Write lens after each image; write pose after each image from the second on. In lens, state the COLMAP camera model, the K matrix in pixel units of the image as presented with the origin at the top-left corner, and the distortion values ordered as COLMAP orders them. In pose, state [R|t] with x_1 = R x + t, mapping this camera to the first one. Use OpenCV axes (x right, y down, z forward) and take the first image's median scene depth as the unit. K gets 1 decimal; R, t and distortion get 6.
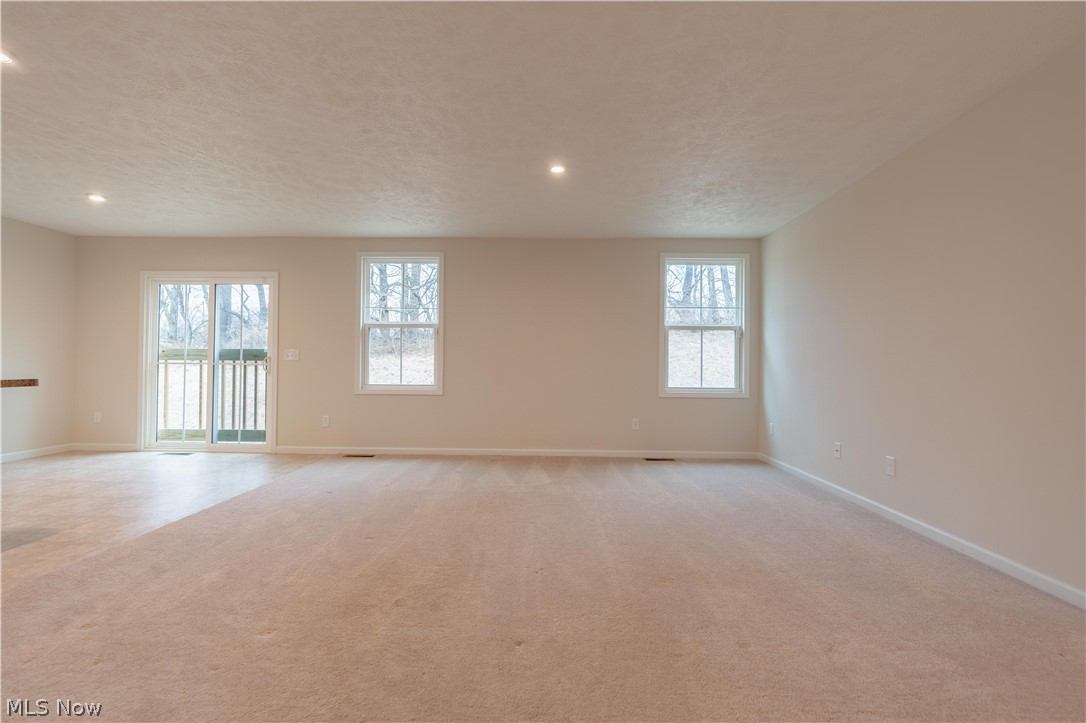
lens RADIAL K [[484.9, 0, 538.3], [0, 484.9, 359.3], [0, 0, 1]] dist [-0.008975, 0.004183]
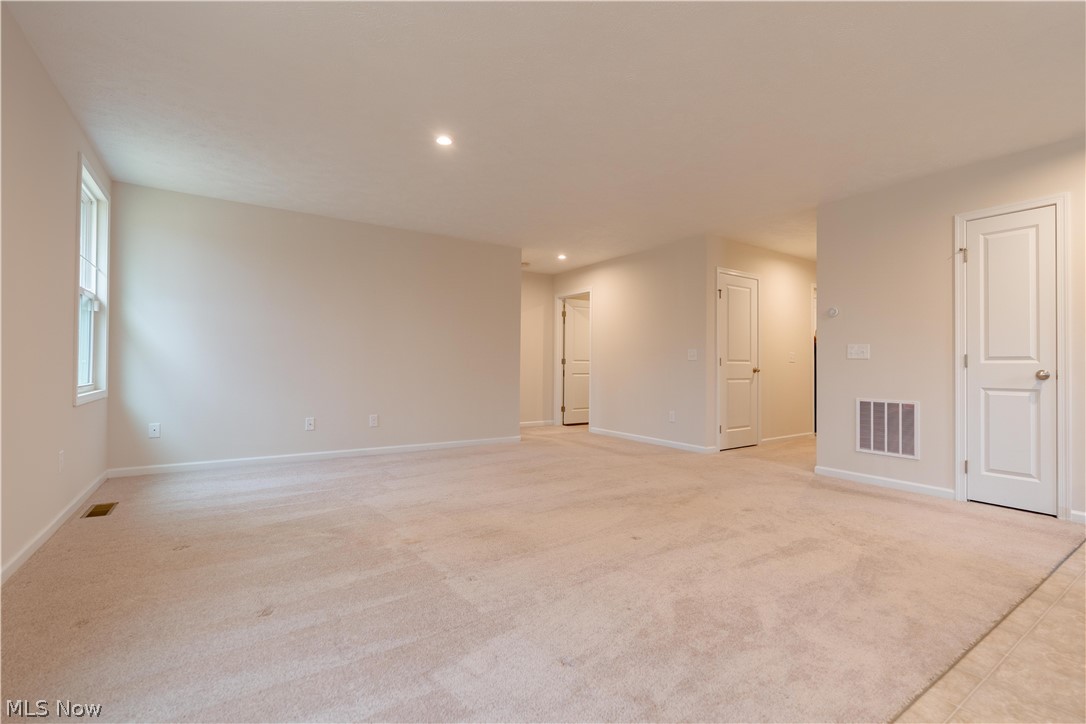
lens RADIAL K [[484.9, 0, 544.2], [0, 484.9, 360.4], [0, 0, 1]] dist [-0.008975, 0.004183]
pose [[-0.568847, -0.003967, 0.822434, -0.512177], [-0.025157, 0.999604, -0.012578, 0.017822], [-0.822059, -0.027845, -0.568722, 0.852947]]
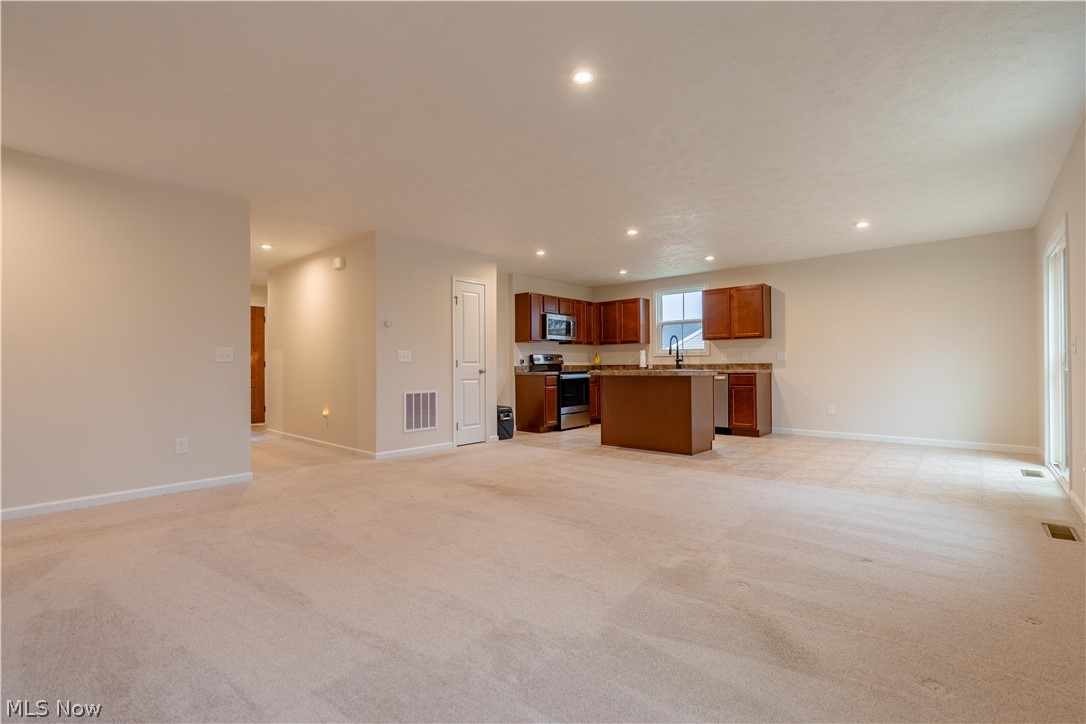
lens RADIAL K [[484.9, 0, 542.4], [0, 484.9, 361.4], [0, 0, 1]] dist [-0.008975, 0.004183]
pose [[-0.653876, -0.010596, -0.756528, 0.385976], [0.011399, 0.999650, -0.023854, 0.019367], [0.756516, -0.024221, -0.653526, 0.880634]]
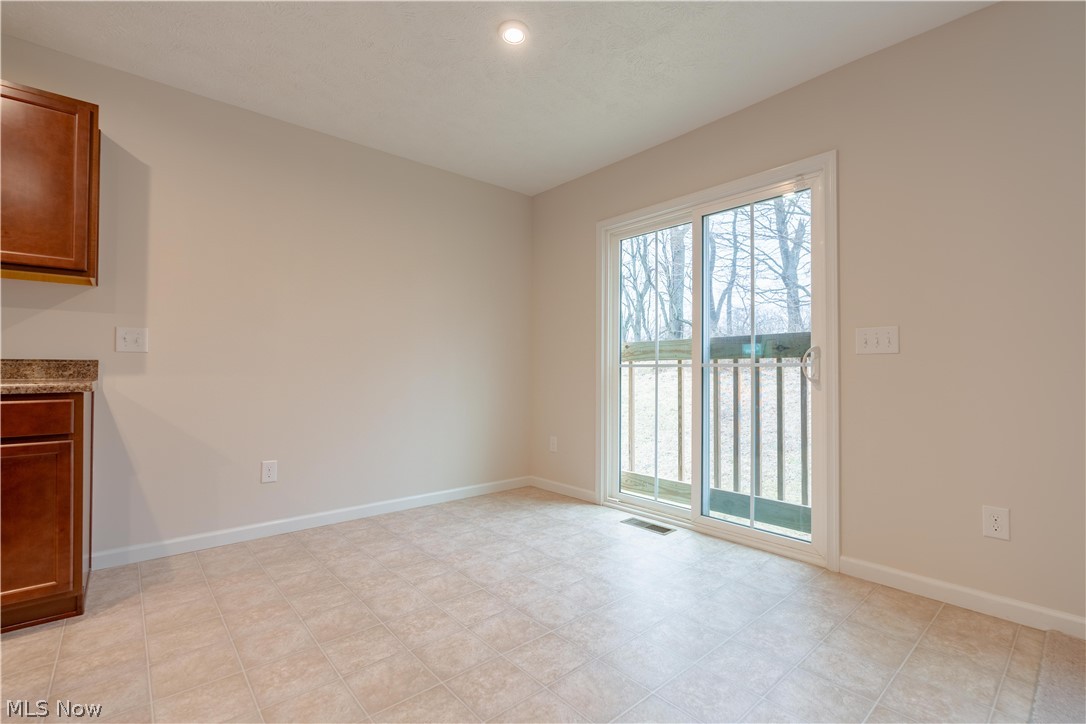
lens RADIAL K [[484.9, 0, 547.9], [0, 484.9, 366.2], [0, 0, 1]] dist [-0.008975, 0.004183]
pose [[0.675181, -0.014470, -0.737510, -0.391711], [0.010420, 0.999895, -0.010079, 0.014140], [0.737578, -0.000879, 0.675261, 0.511970]]
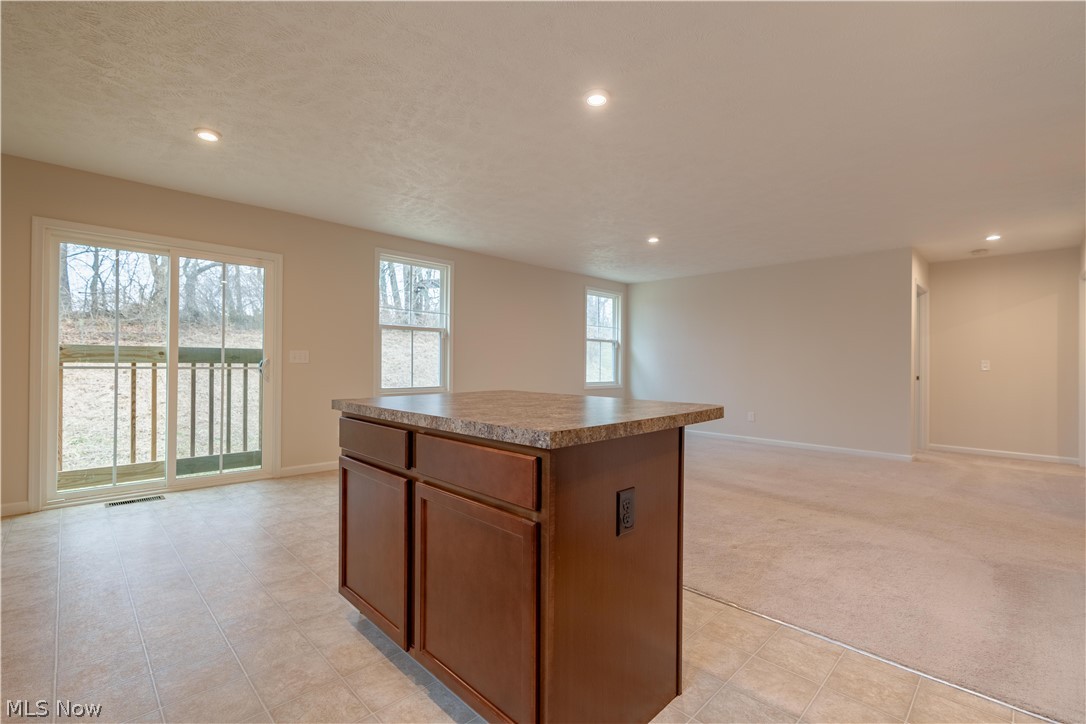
lens RADIAL K [[484.9, 0, 542.3], [0, 484.9, 360.7], [0, 0, 1]] dist [-0.008975, 0.004183]
pose [[0.698560, 0.003504, 0.715543, -0.808908], [-0.014168, 0.999860, 0.008935, -0.015360], [-0.715412, -0.016380, 0.698511, 0.113566]]
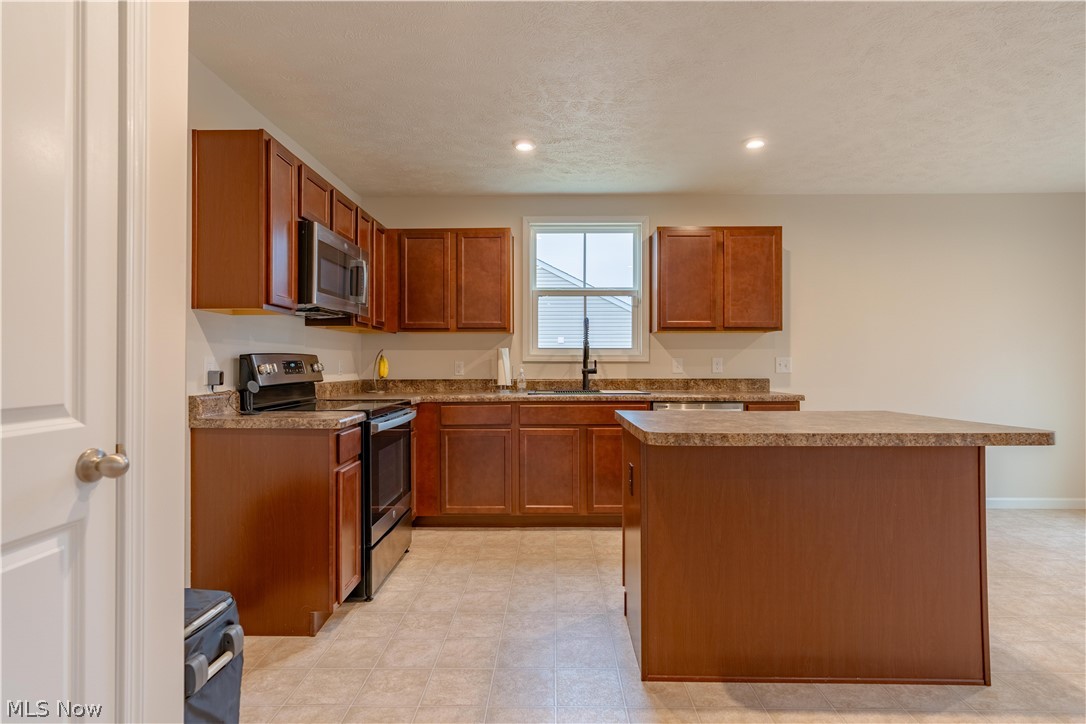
lens RADIAL K [[553.5, 0, 543.7], [0, 553.5, 362.0], [0, 0, 1]] dist [0.006037, -0.001702]
pose [[-0.000715, -0.010636, -0.999943, -0.182456], [0.014052, 0.999845, -0.010645, -0.018937], [0.999901, -0.014058, -0.000565, 0.190688]]
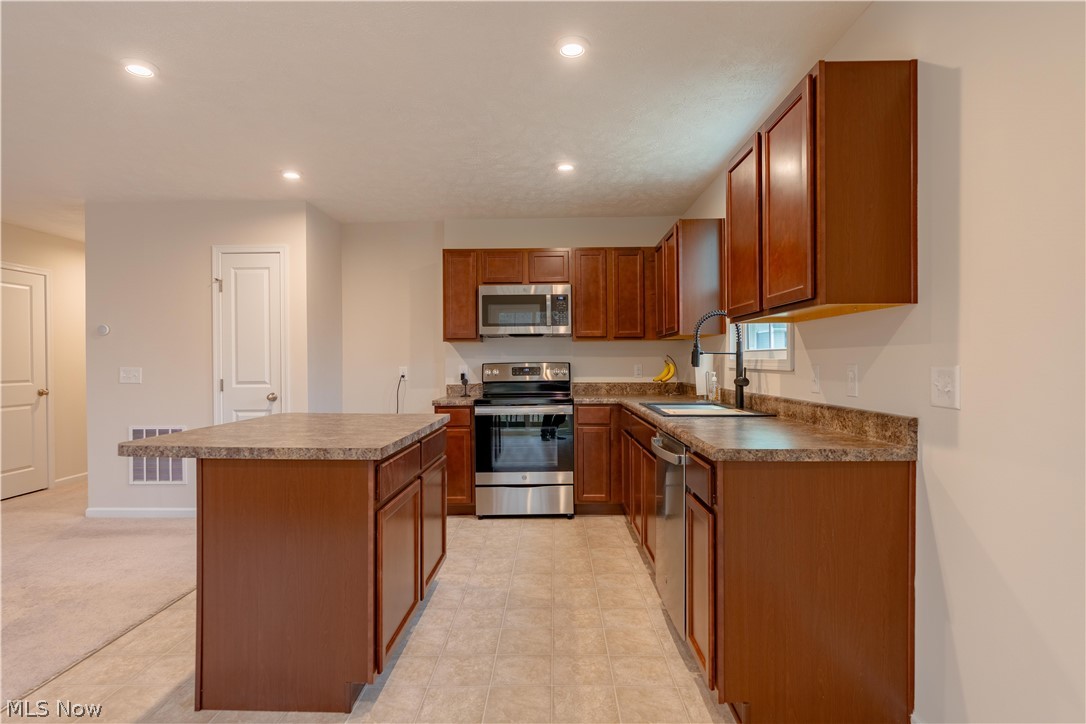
lens RADIAL K [[571.7, 0, 540.6], [0, 571.7, 363.8], [0, 0, 1]] dist [0.003713, 0.000241]
pose [[-0.999961, -0.000755, 0.008797, -0.759117], [-0.000830, 0.999963, -0.008608, -0.027070], [-0.008790, -0.008615, -0.999924, 0.831893]]
